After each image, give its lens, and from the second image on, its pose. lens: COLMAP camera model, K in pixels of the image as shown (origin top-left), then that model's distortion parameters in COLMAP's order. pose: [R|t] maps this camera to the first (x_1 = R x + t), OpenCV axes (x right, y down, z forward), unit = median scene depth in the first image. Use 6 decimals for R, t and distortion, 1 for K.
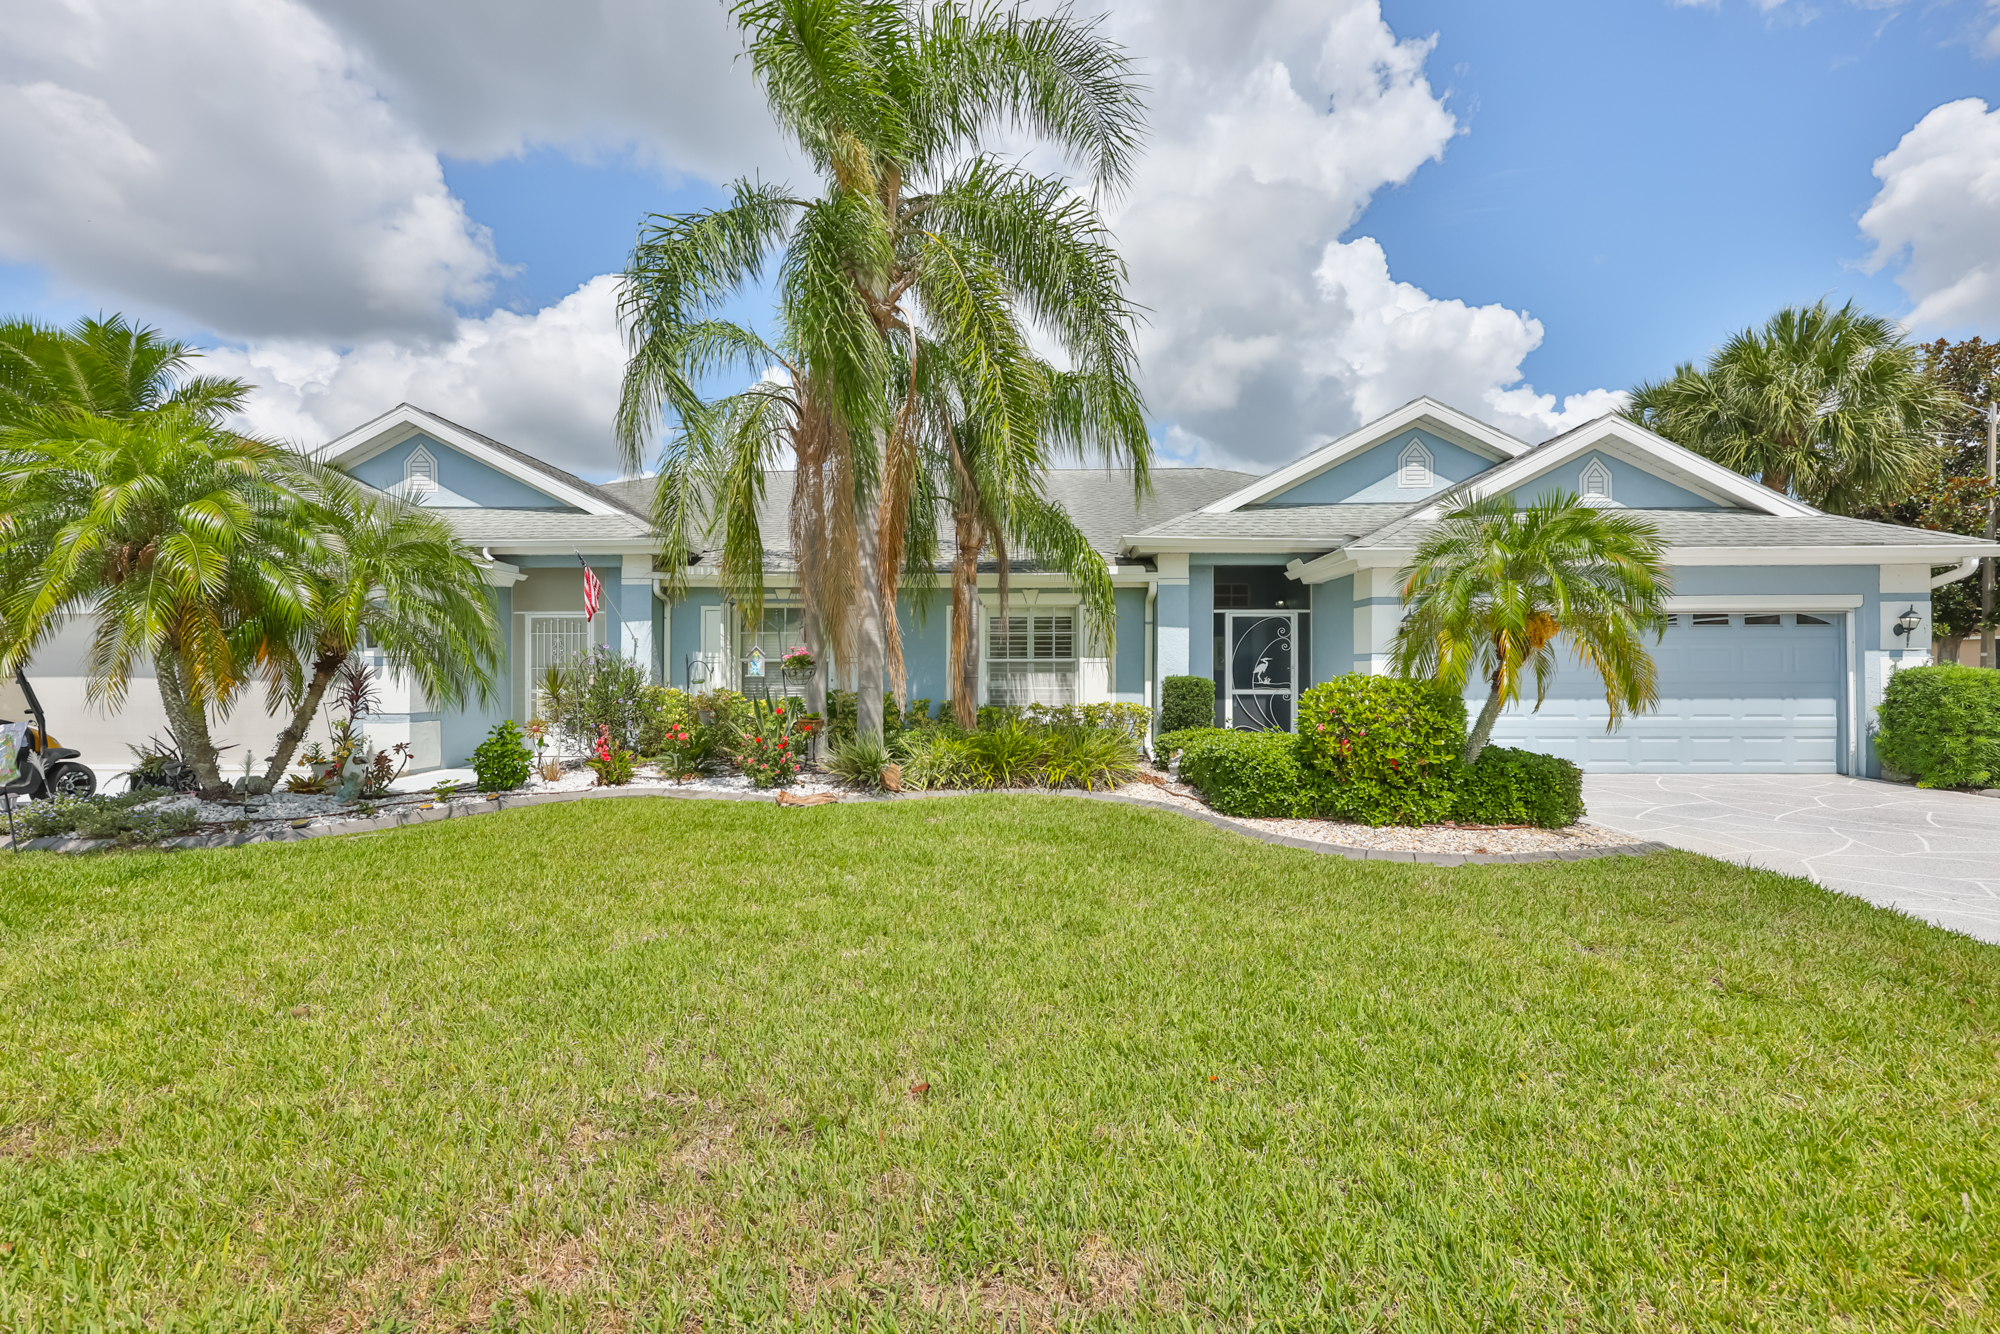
lens RADIAL K [[867.8, 0, 983.1], [0, 867.8, 656.1], [0, 0, 1]] dist [-0.010150, 0.002461]
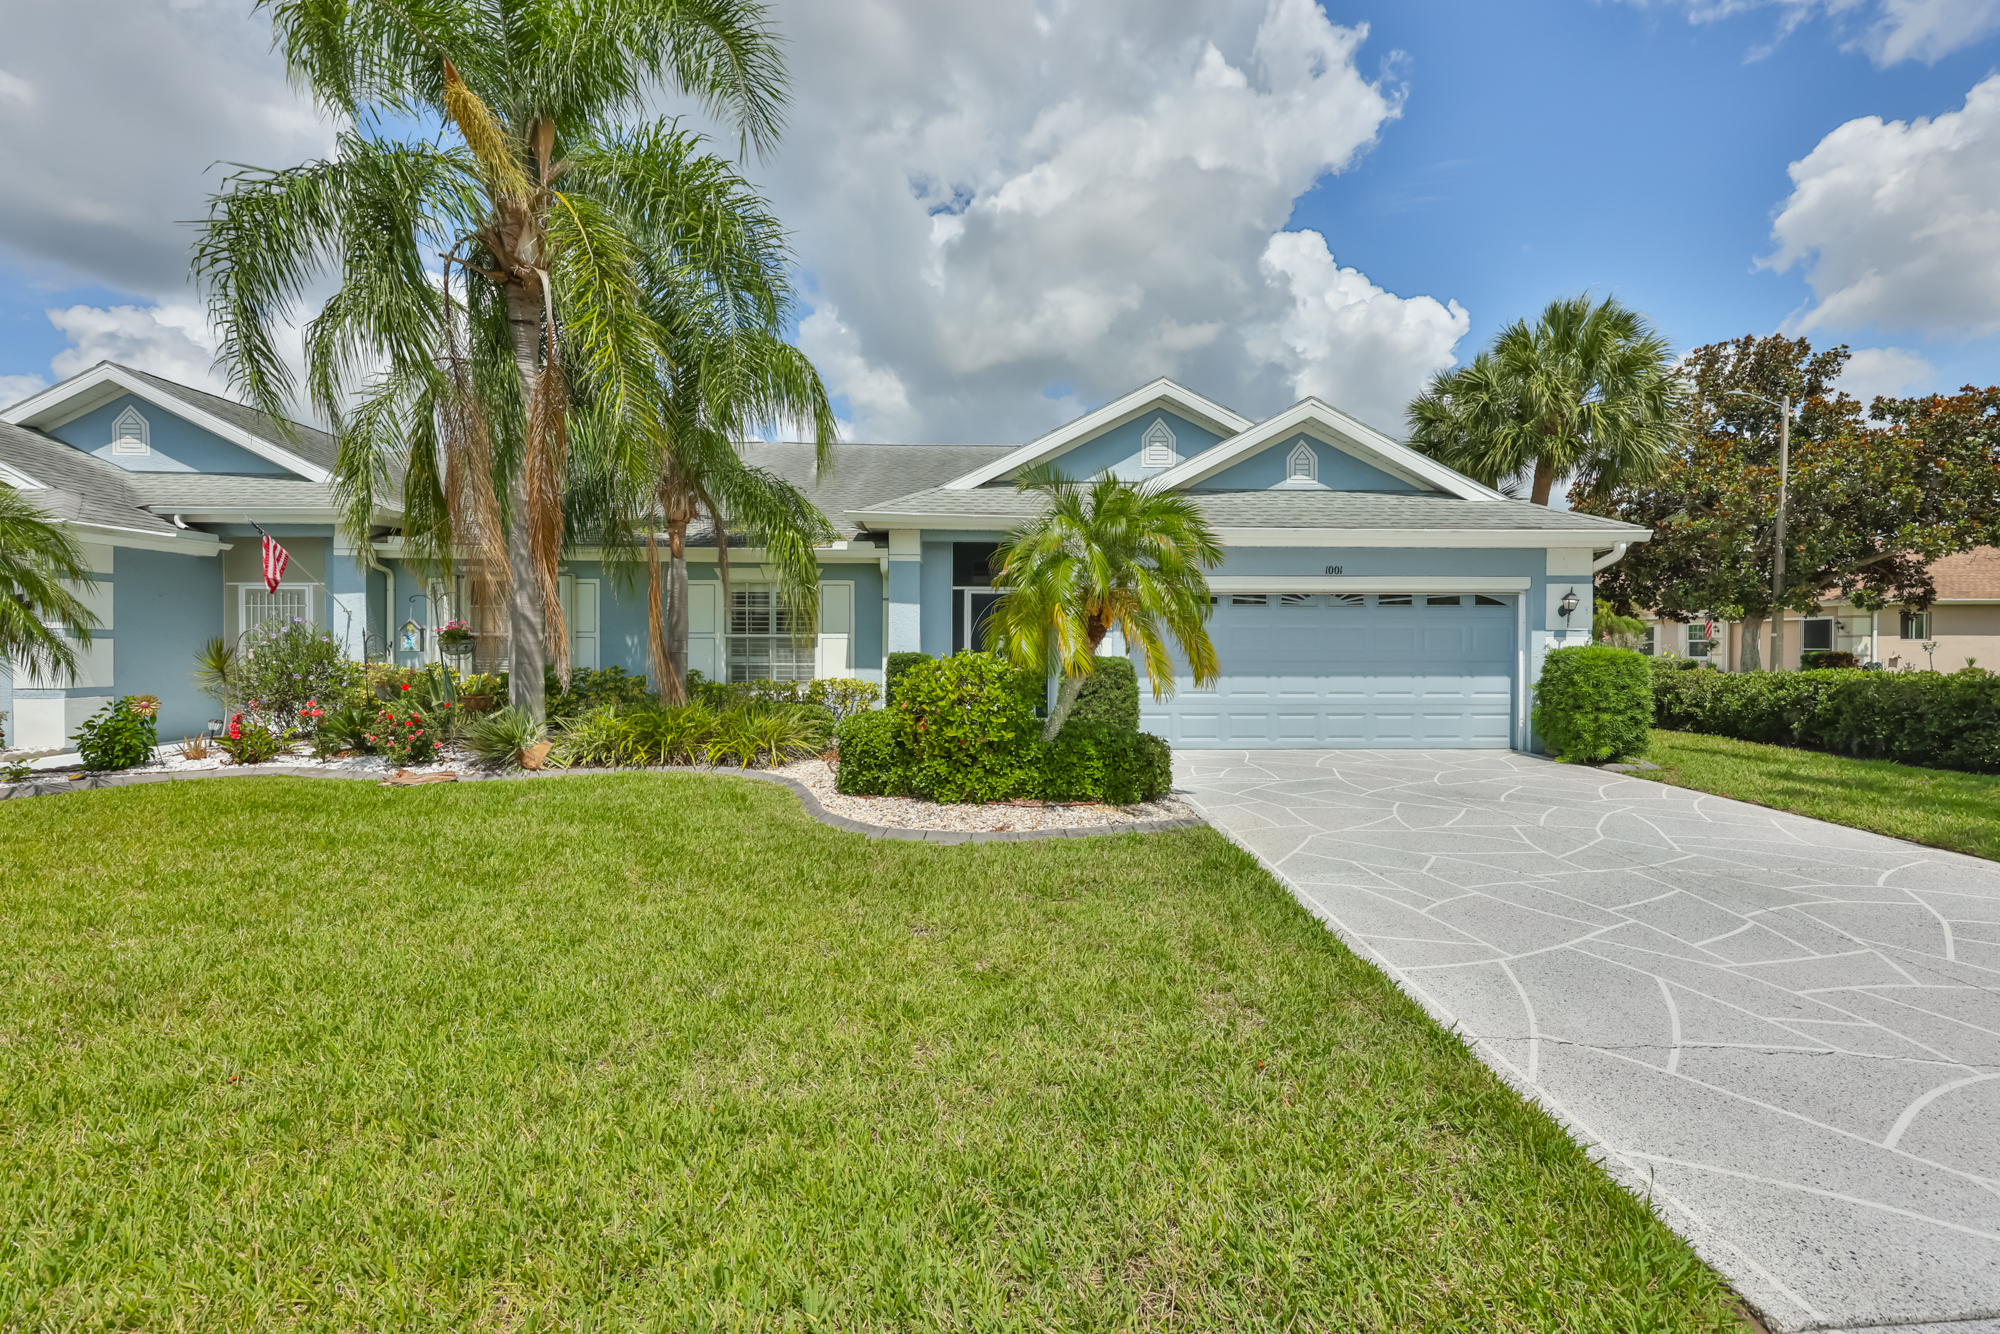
lens RADIAL K [[867.8, 0, 1042.4], [0, 867.8, 638.4], [0, 0, 1]] dist [-0.010150, 0.002461]
pose [[0.998242, 0.005028, 0.059064, 0.365987], [-0.005414, 0.999965, 0.006388, -0.000754], [-0.059030, -0.006696, 0.998234, -0.003161]]
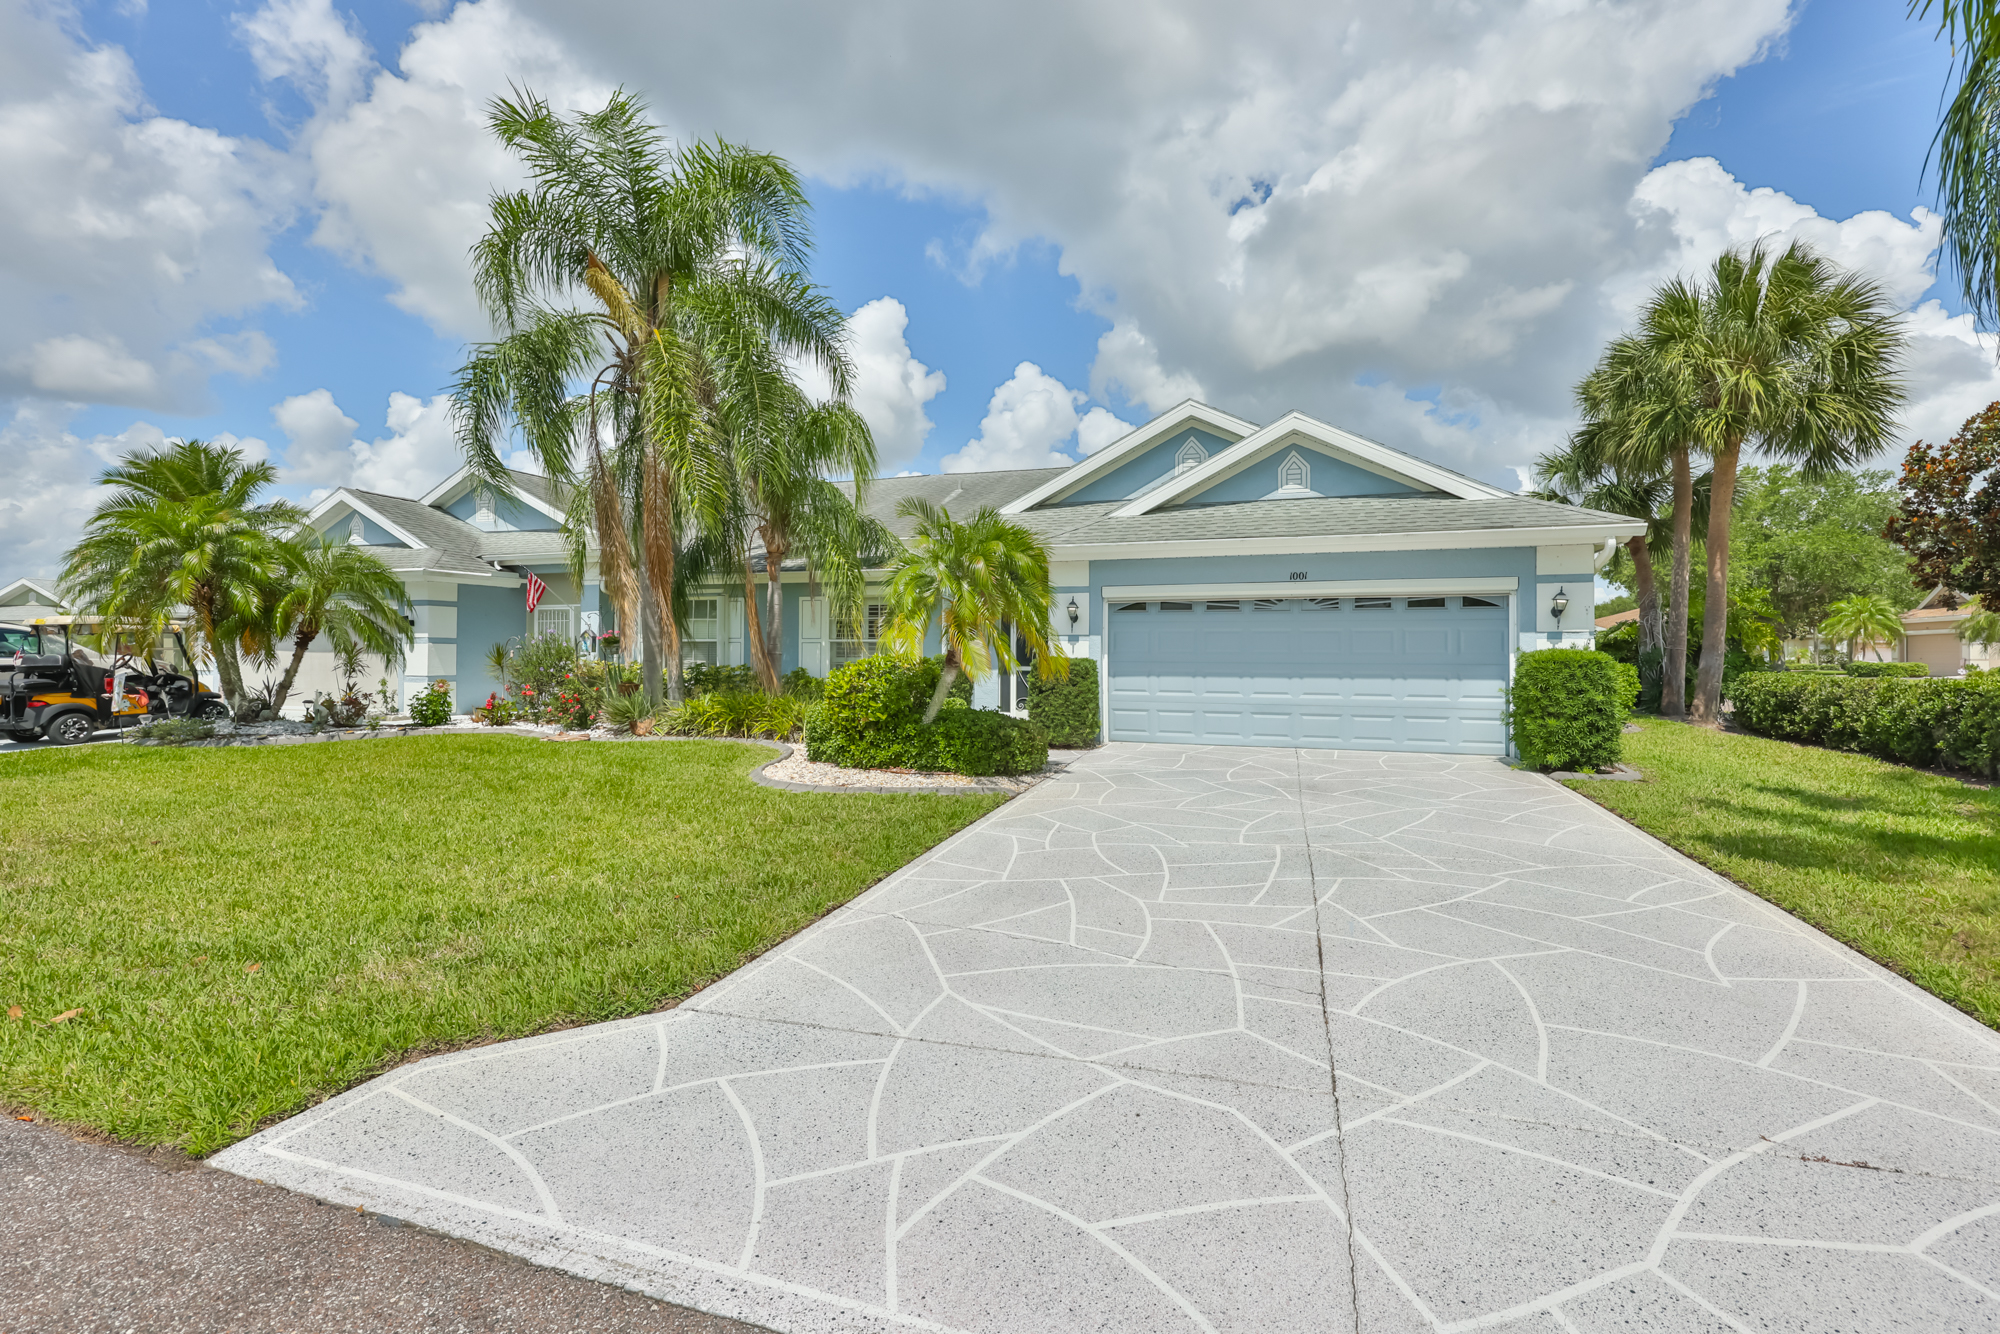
lens RADIAL K [[867.8, 0, 1032.9], [0, 867.8, 630.5], [0, 0, 1]] dist [-0.010150, 0.002461]
pose [[0.957644, -0.001518, -0.287952, 0.752641], [-0.000333, 0.999980, -0.006380, -0.002450], [0.287956, 0.006205, 0.957624, -0.116237]]
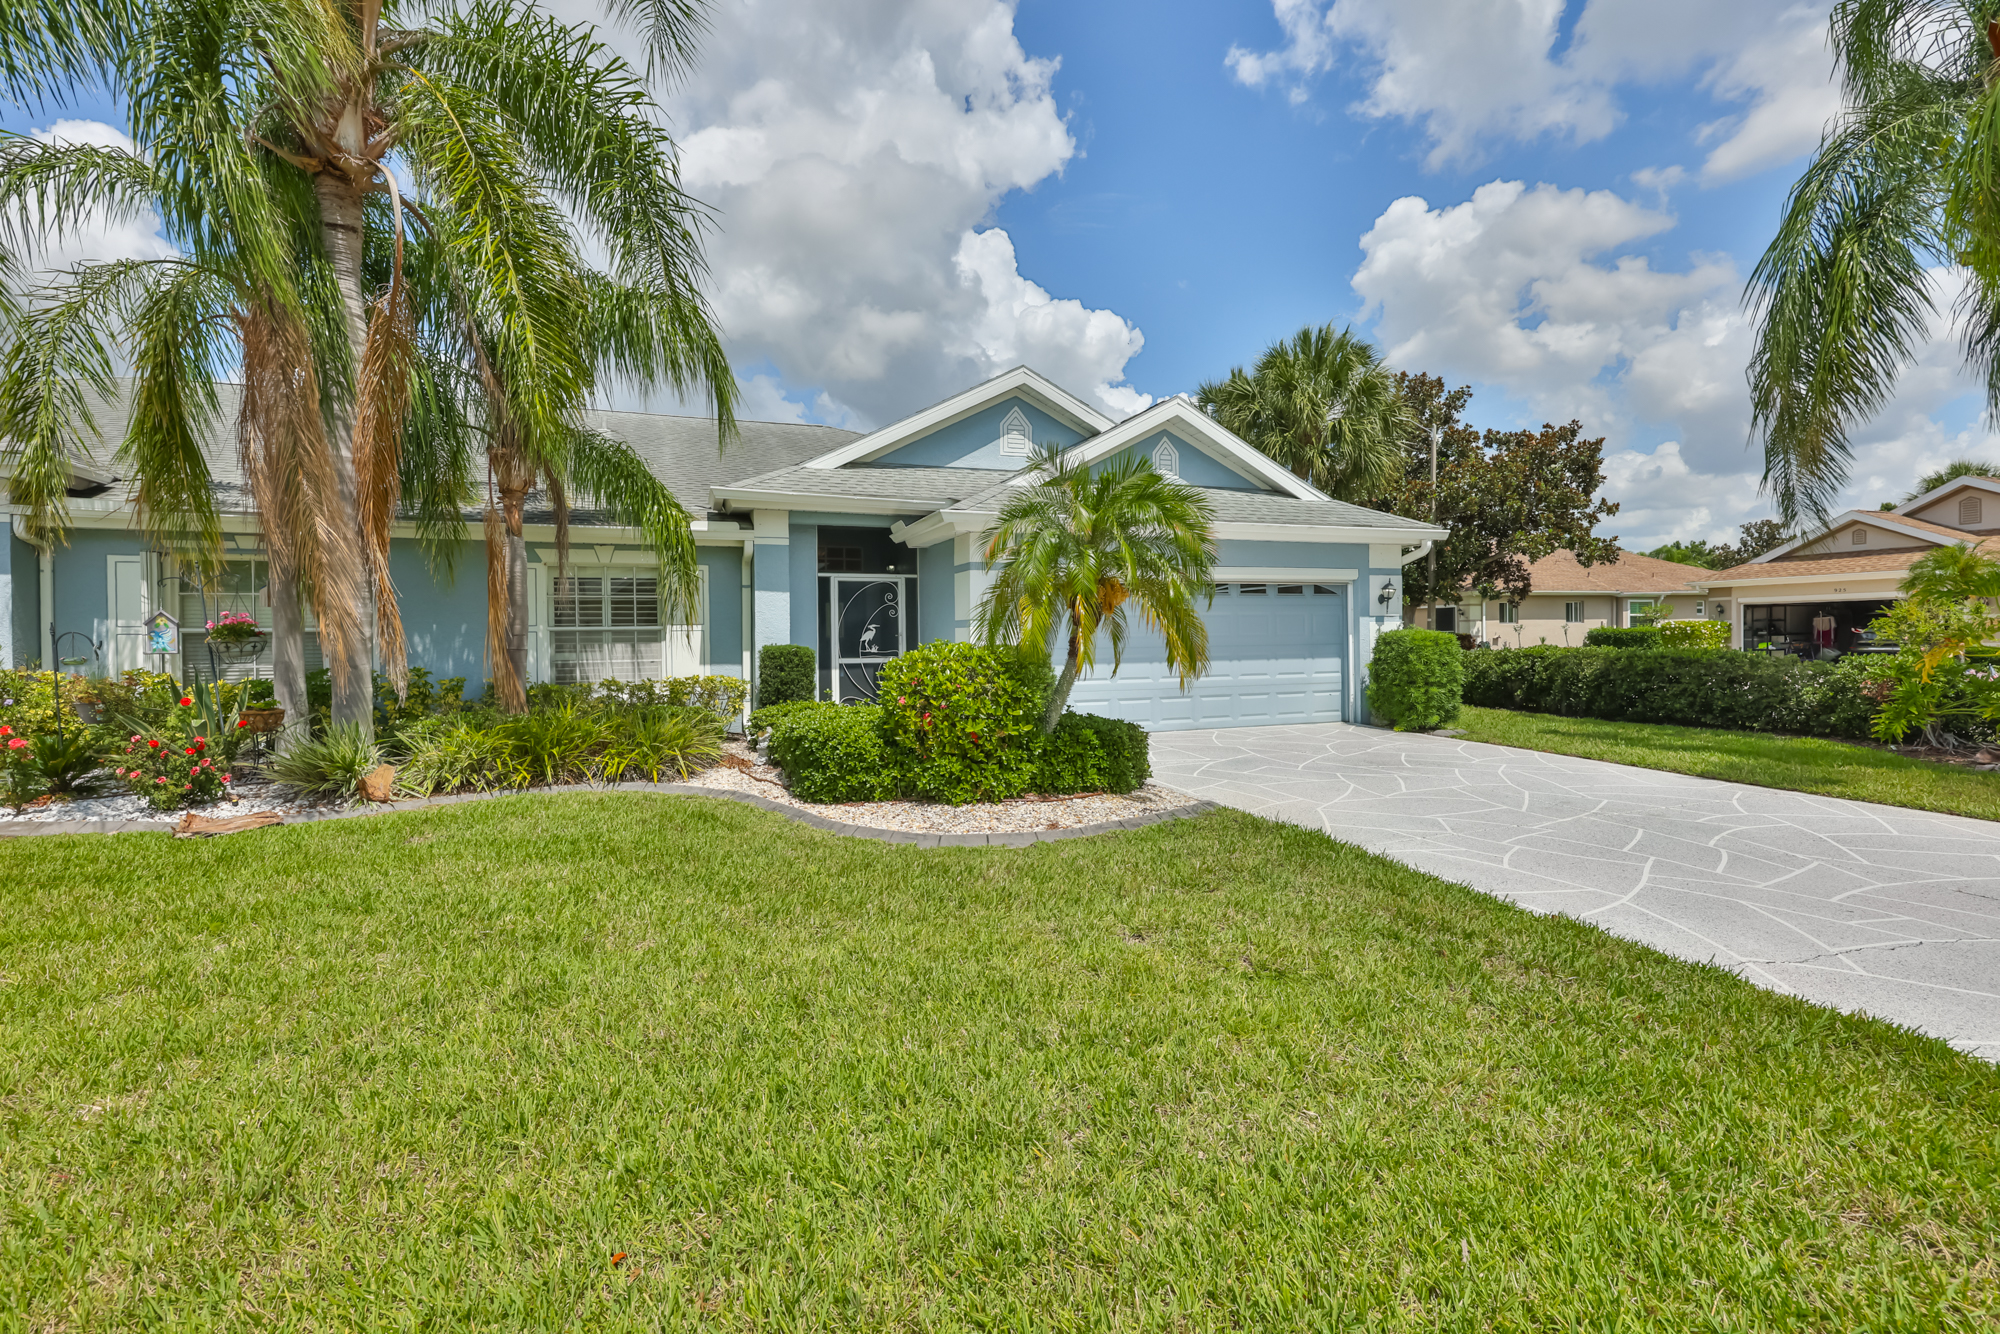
lens RADIAL K [[867.8, 0, 969.0], [0, 867.8, 628.8], [0, 0, 1]] dist [-0.010150, 0.002461]
pose [[0.929728, -0.005535, 0.368205, 0.088479], [0.003285, 0.999972, 0.006737, 0.000474], [-0.368231, -0.005054, 0.929720, 0.092451]]
